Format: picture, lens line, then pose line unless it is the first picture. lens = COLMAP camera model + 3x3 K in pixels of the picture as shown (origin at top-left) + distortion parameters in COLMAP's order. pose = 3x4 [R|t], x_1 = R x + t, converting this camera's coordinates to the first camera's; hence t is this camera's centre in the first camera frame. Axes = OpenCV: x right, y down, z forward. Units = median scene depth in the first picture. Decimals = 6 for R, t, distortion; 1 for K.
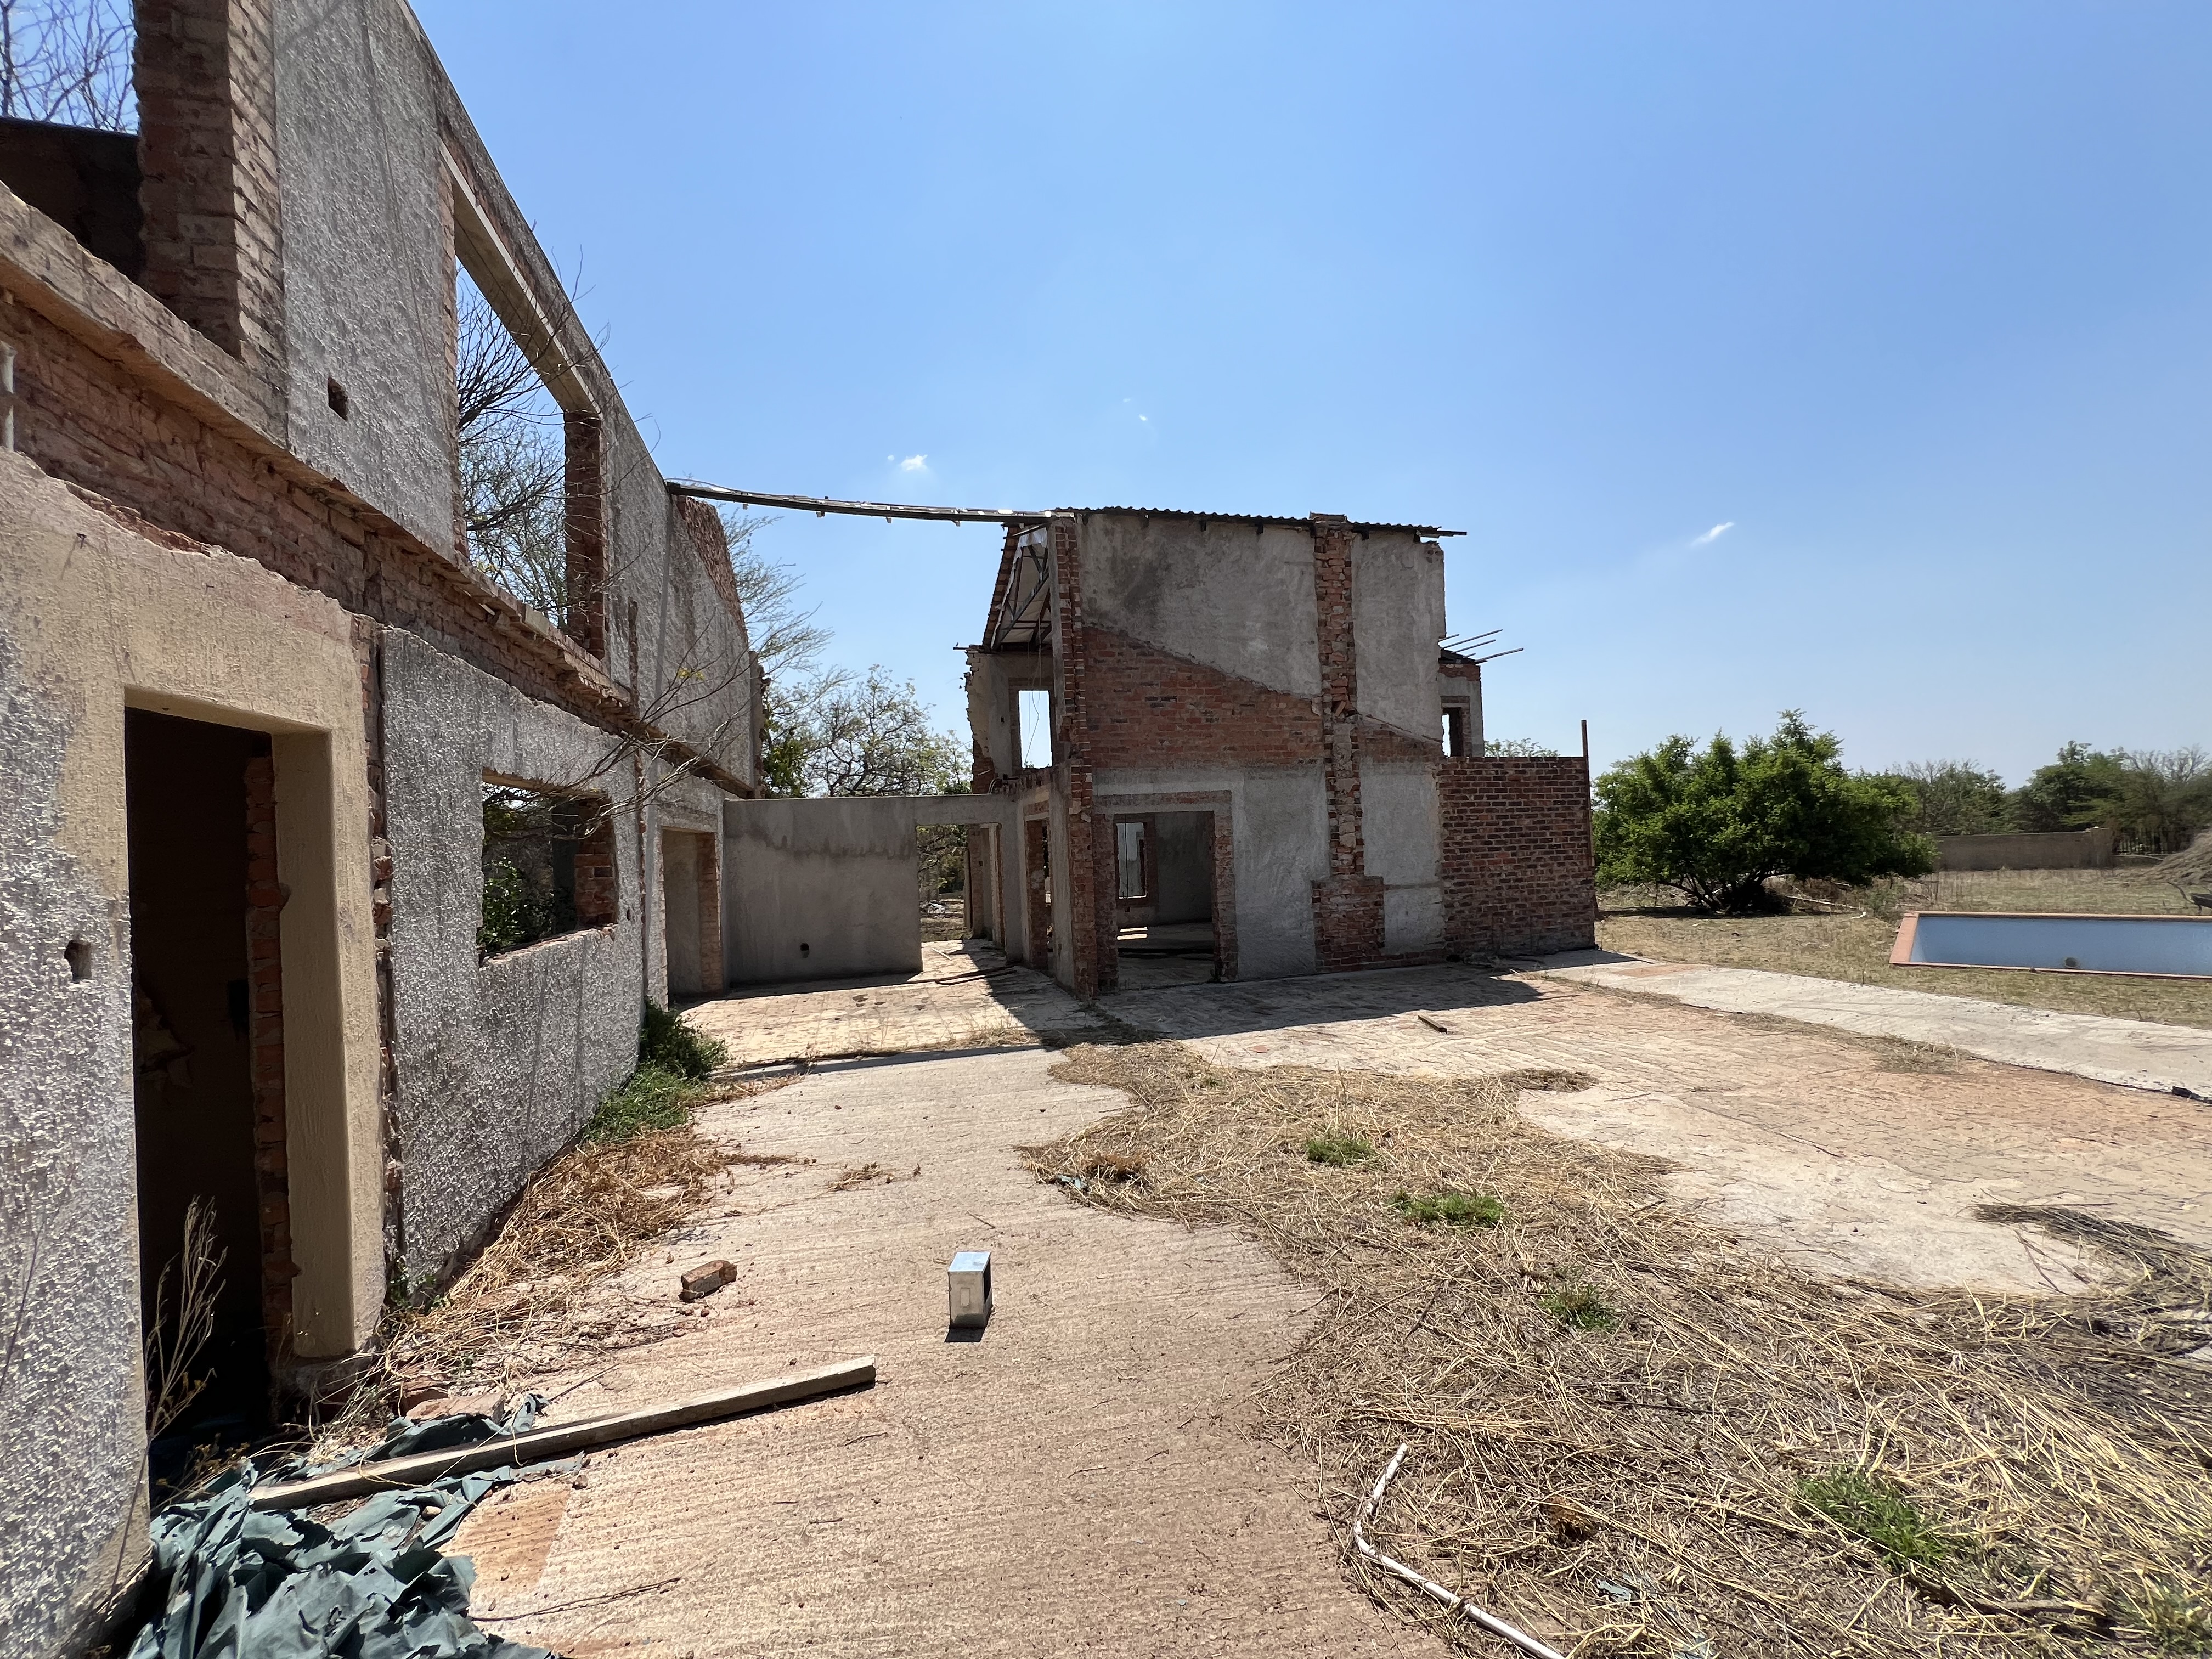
lens RADIAL K [[878.2, 0, 1109.6], [0, 878.2, 830.9], [0, 0, 1]] dist [0.000737, 0.000311]
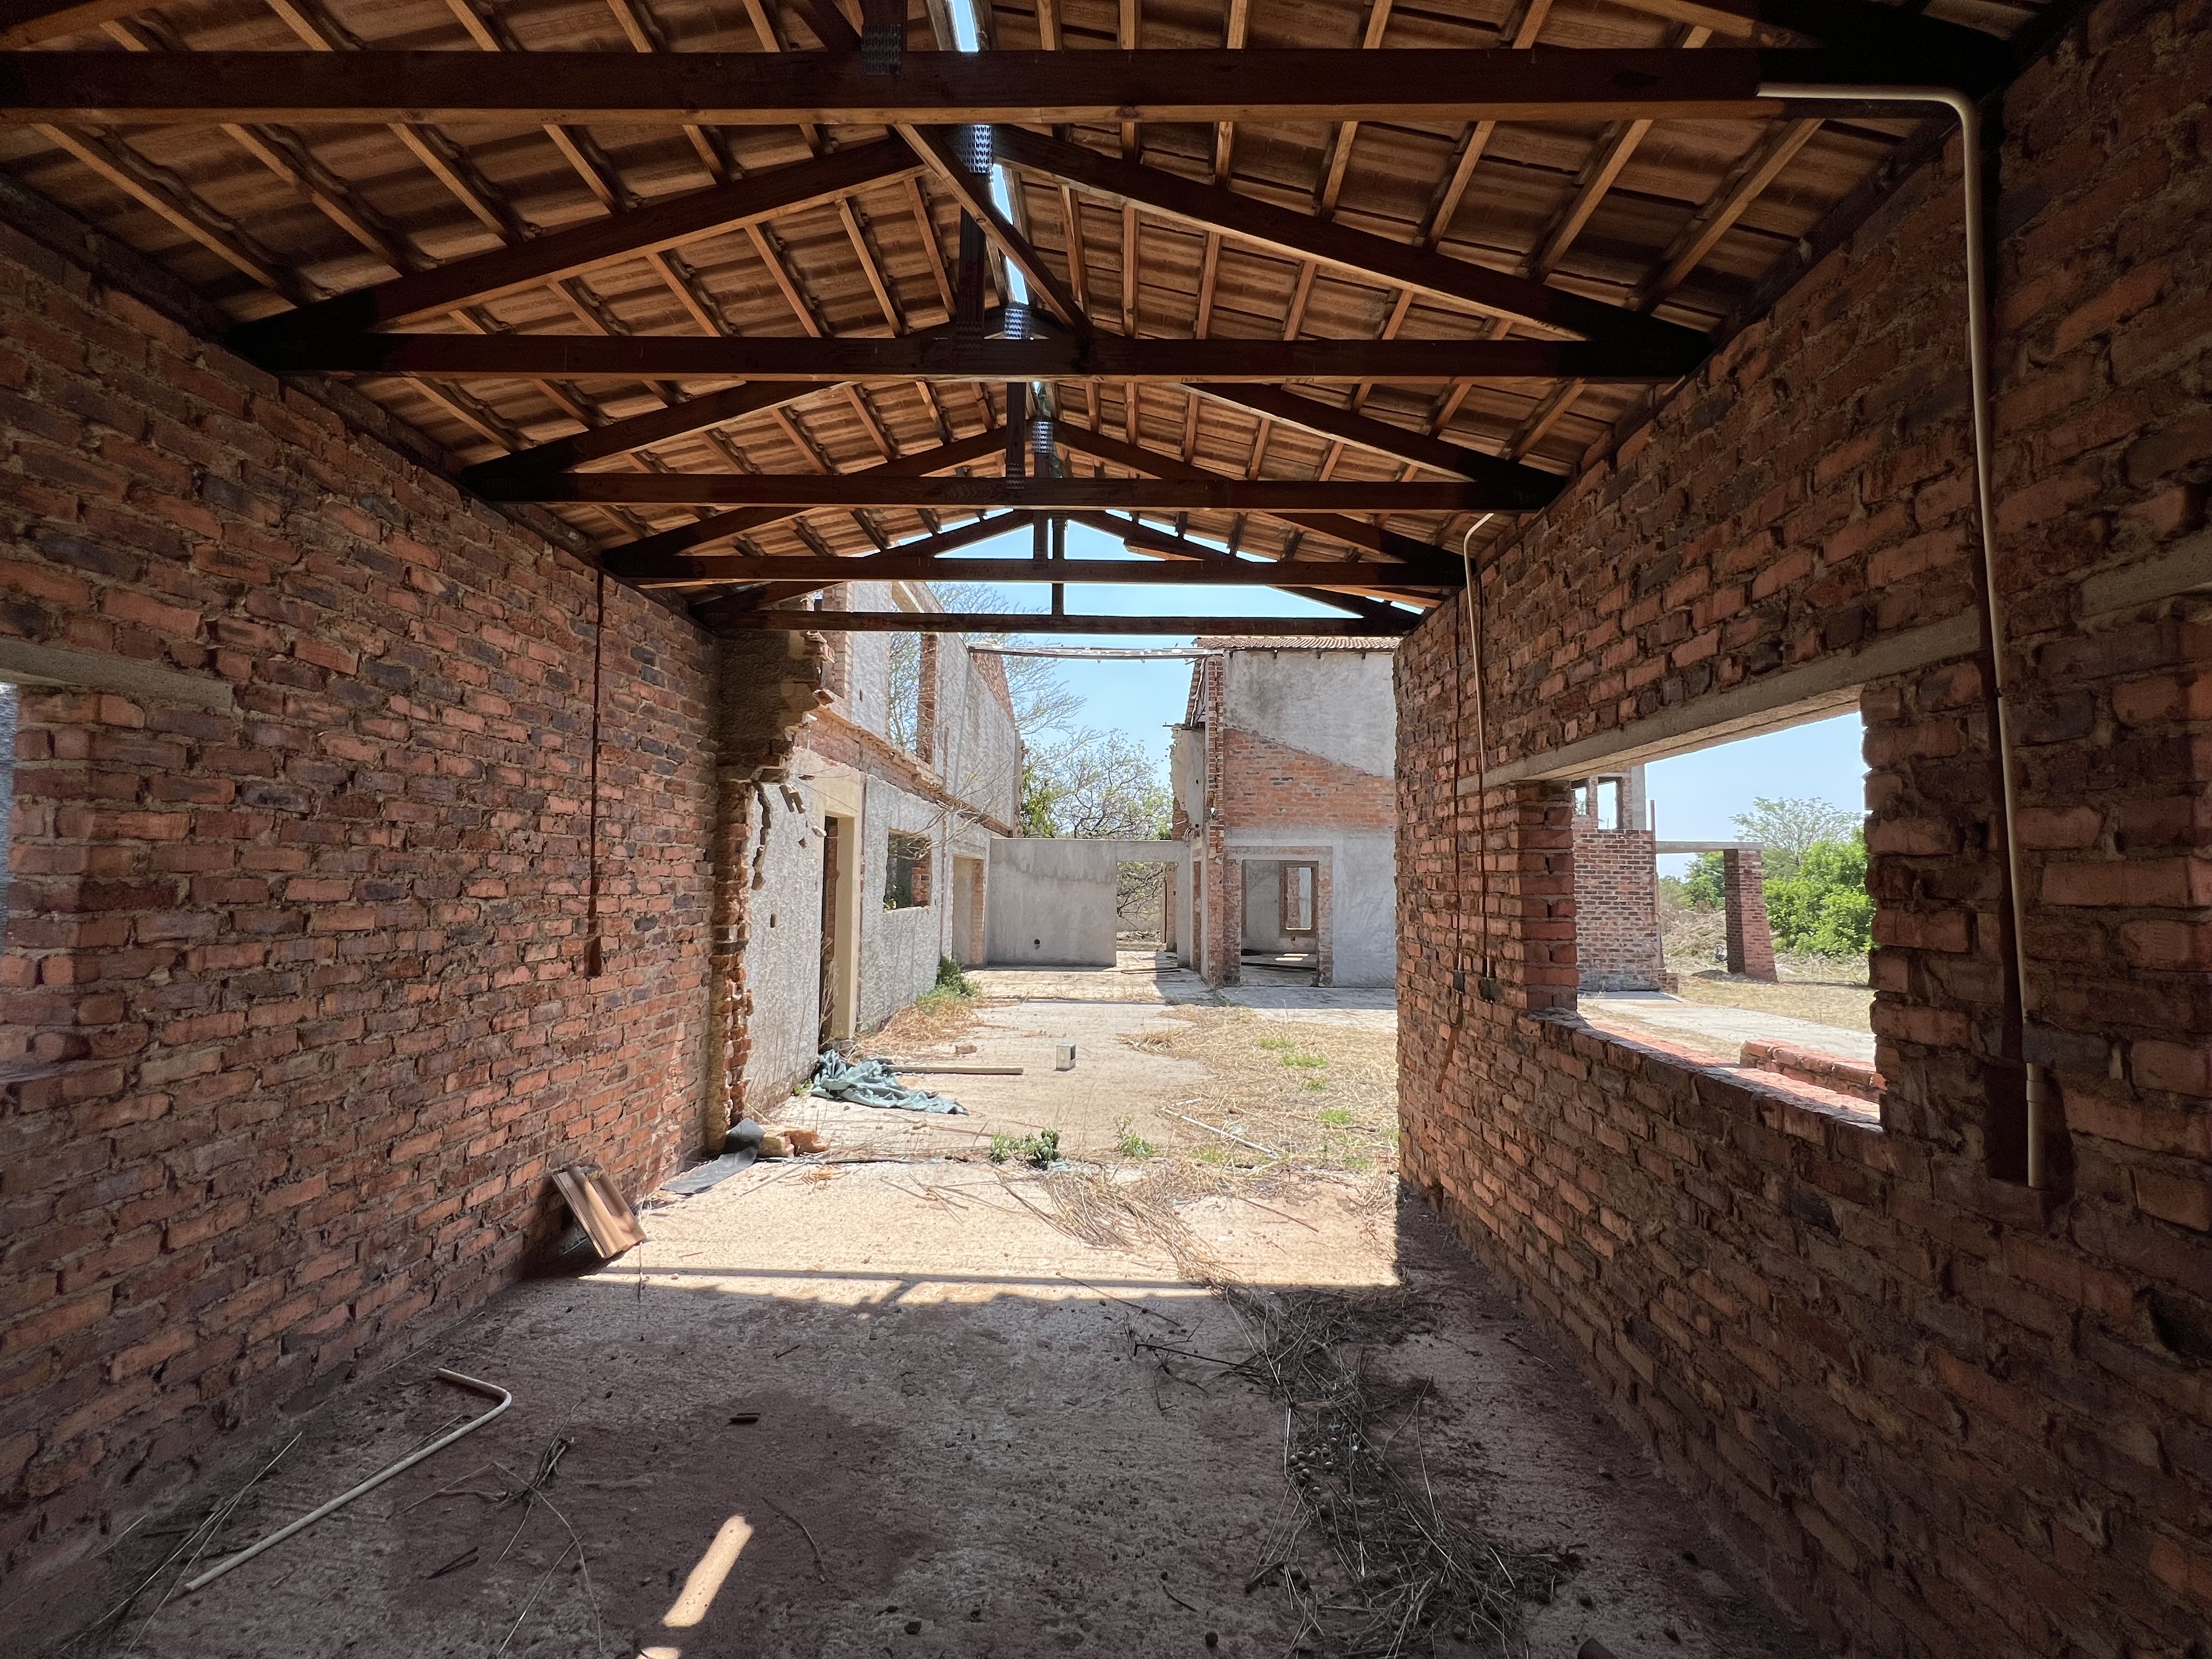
lens RADIAL K [[878.2, 0, 1107.6], [0, 878.2, 827.0], [0, 0, 1]] dist [0.000737, 0.000311]
pose [[0.957296, 0.036630, -0.286781, 0.199472], [-0.050591, 0.997860, -0.041423, -0.002200], [0.284650, 0.054162, 0.957100, -0.418006]]
